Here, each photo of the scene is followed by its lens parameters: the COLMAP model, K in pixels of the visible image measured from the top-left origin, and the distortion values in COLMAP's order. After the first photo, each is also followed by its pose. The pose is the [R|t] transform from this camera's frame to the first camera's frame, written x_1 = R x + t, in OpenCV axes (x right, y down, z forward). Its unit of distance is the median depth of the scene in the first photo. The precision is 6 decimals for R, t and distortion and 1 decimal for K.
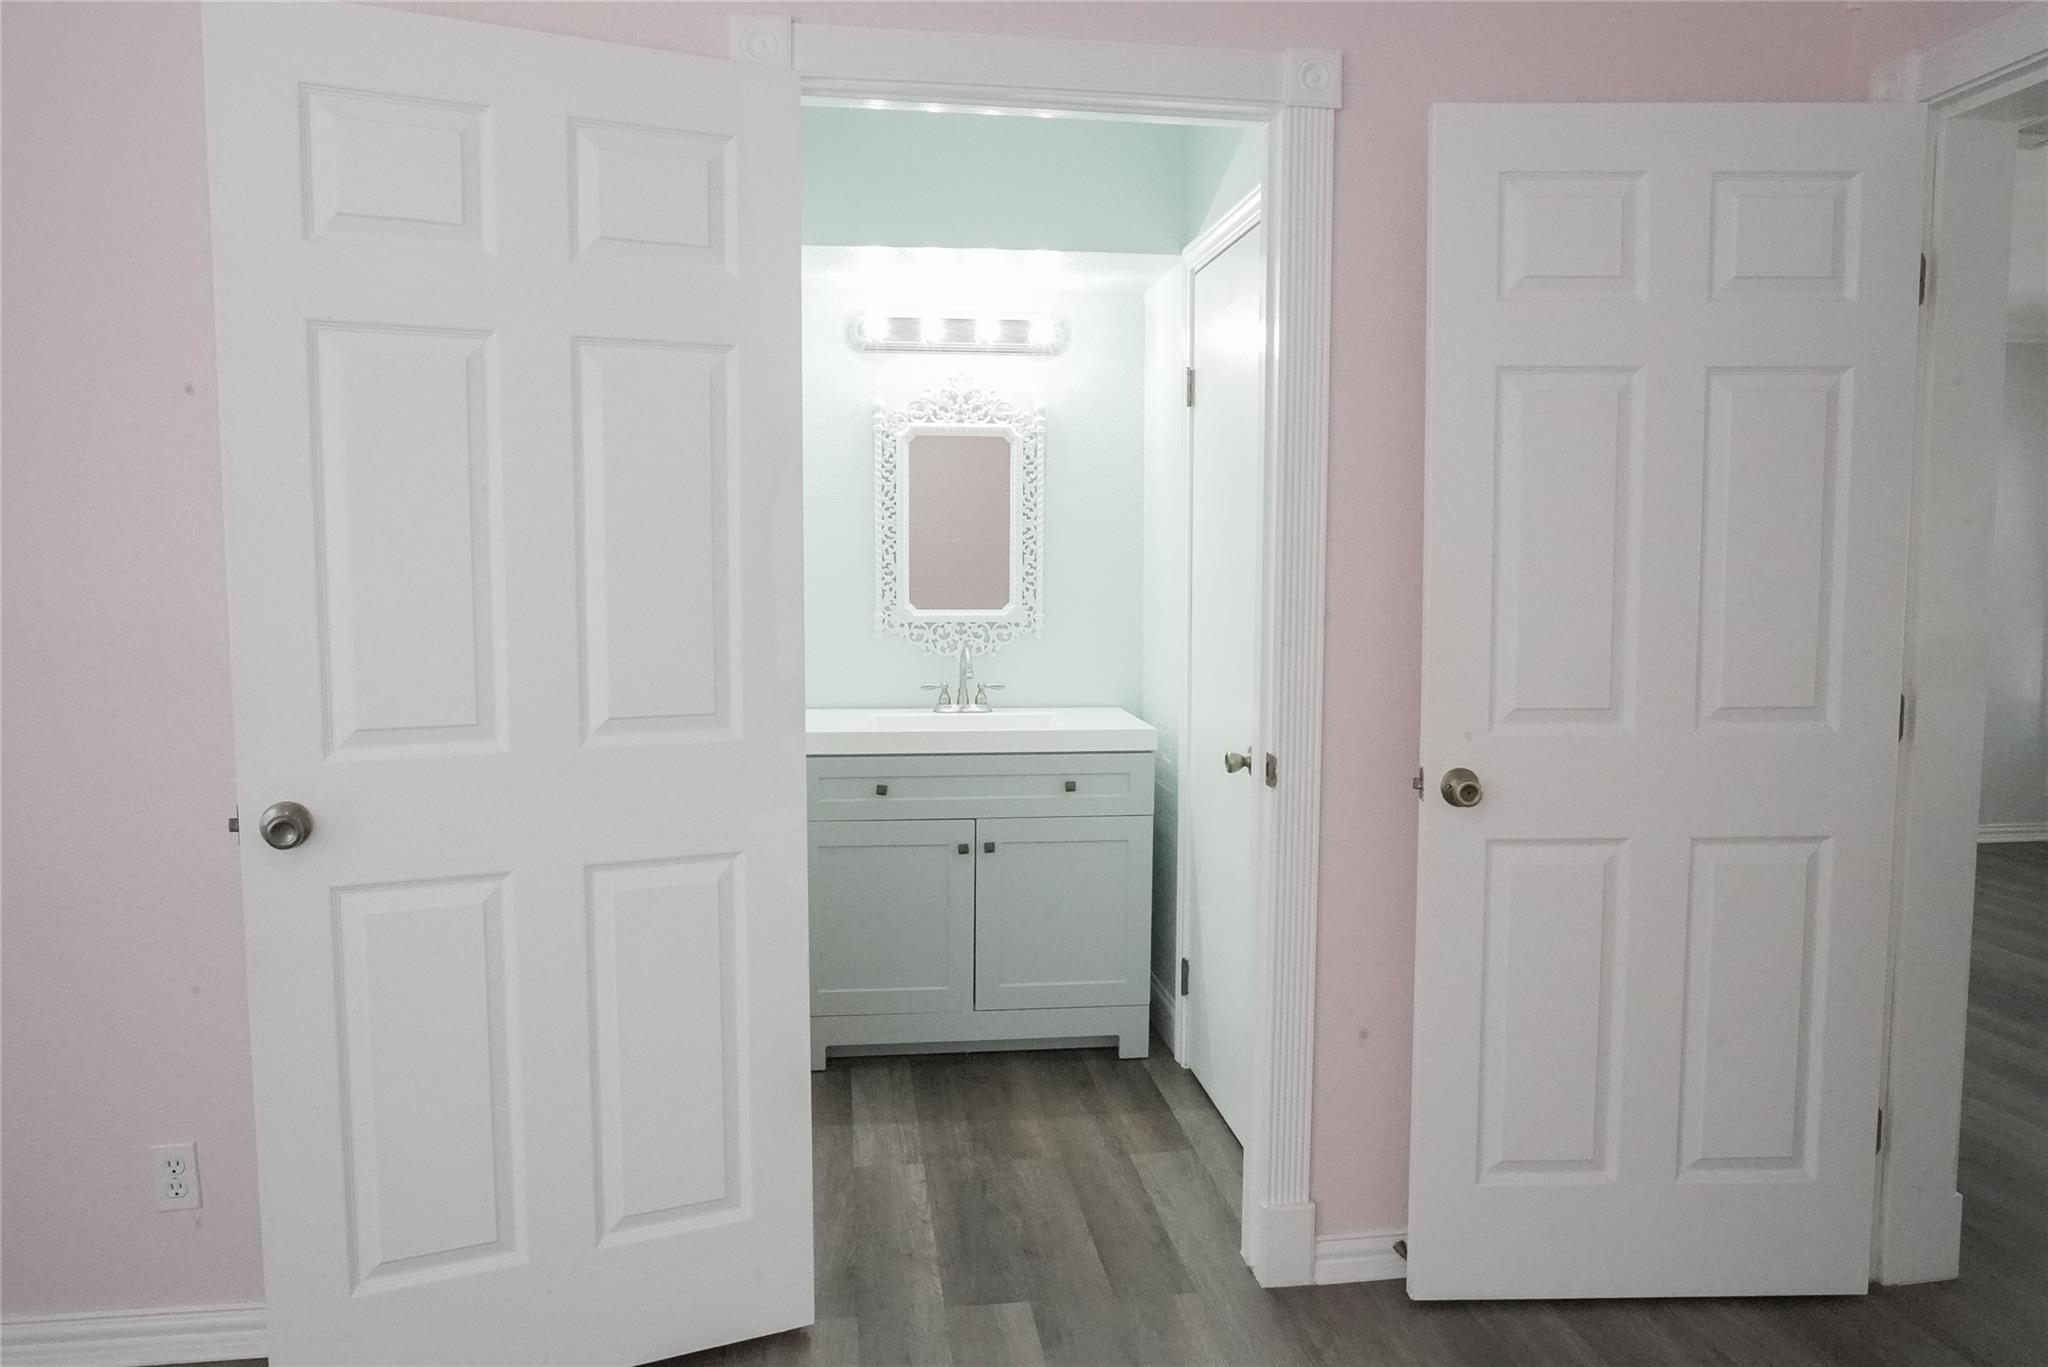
lens RADIAL K [[1402.1, 0, 1030.7], [0, 1402.1, 679.4], [0, 0, 1]] dist [-0.097557, 0.113759]
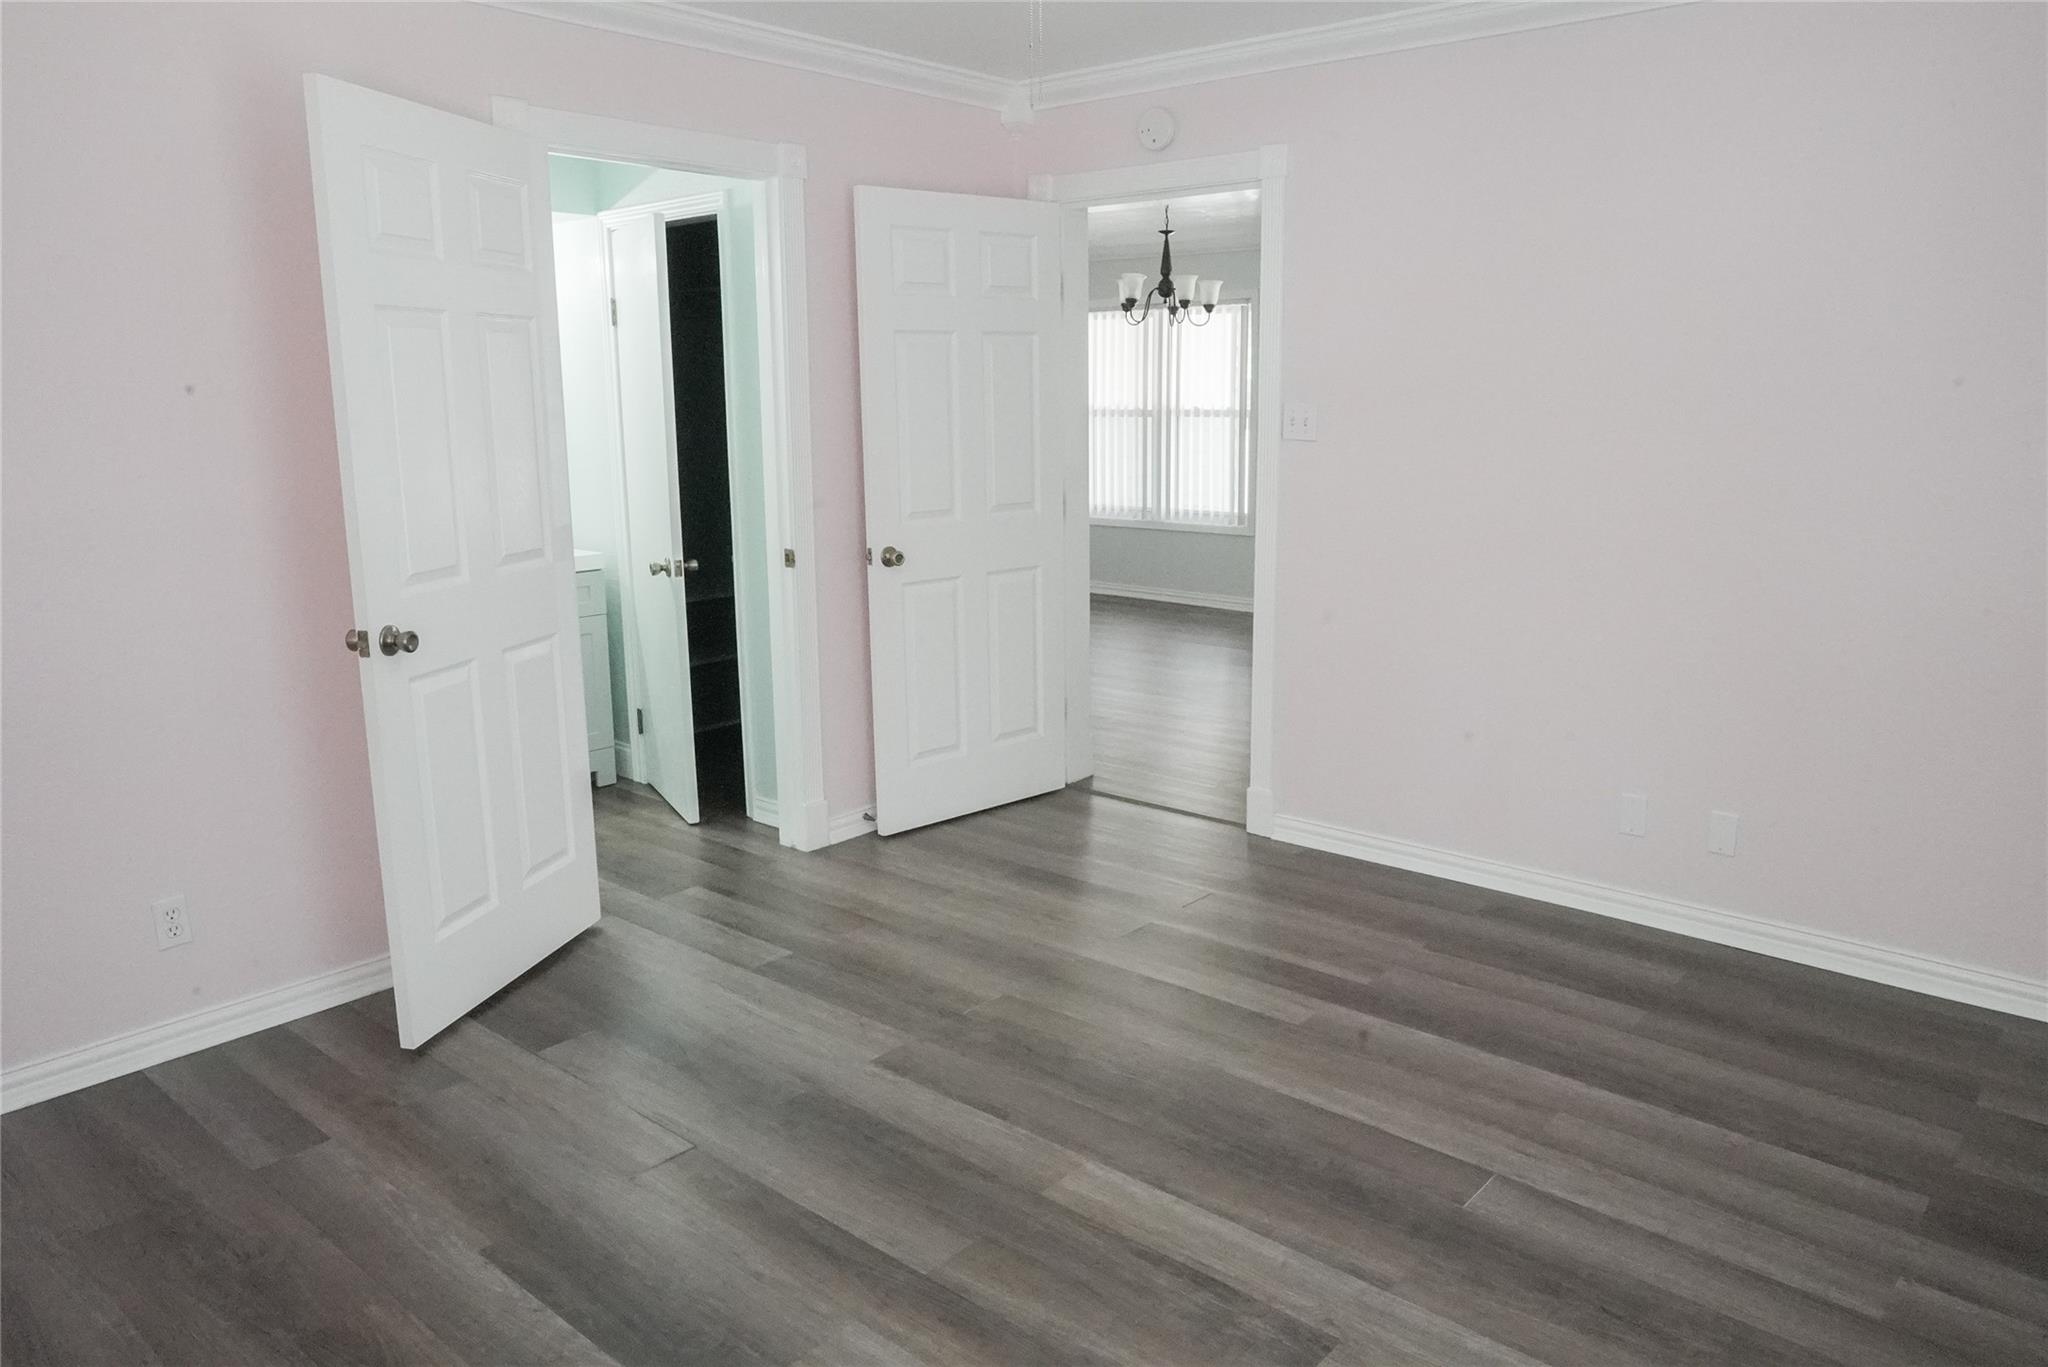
lens RADIAL K [[1413.5, 0, 1008.6], [0, 1413.5, 682.1], [0, 0, 1]] dist [-0.056076, 0.044175]
pose [[0.759190, -0.144762, 0.634566, -0.785723], [0.069252, 0.987384, 0.142396, -0.015446], [-0.647174, -0.064161, 0.759637, -0.552120]]
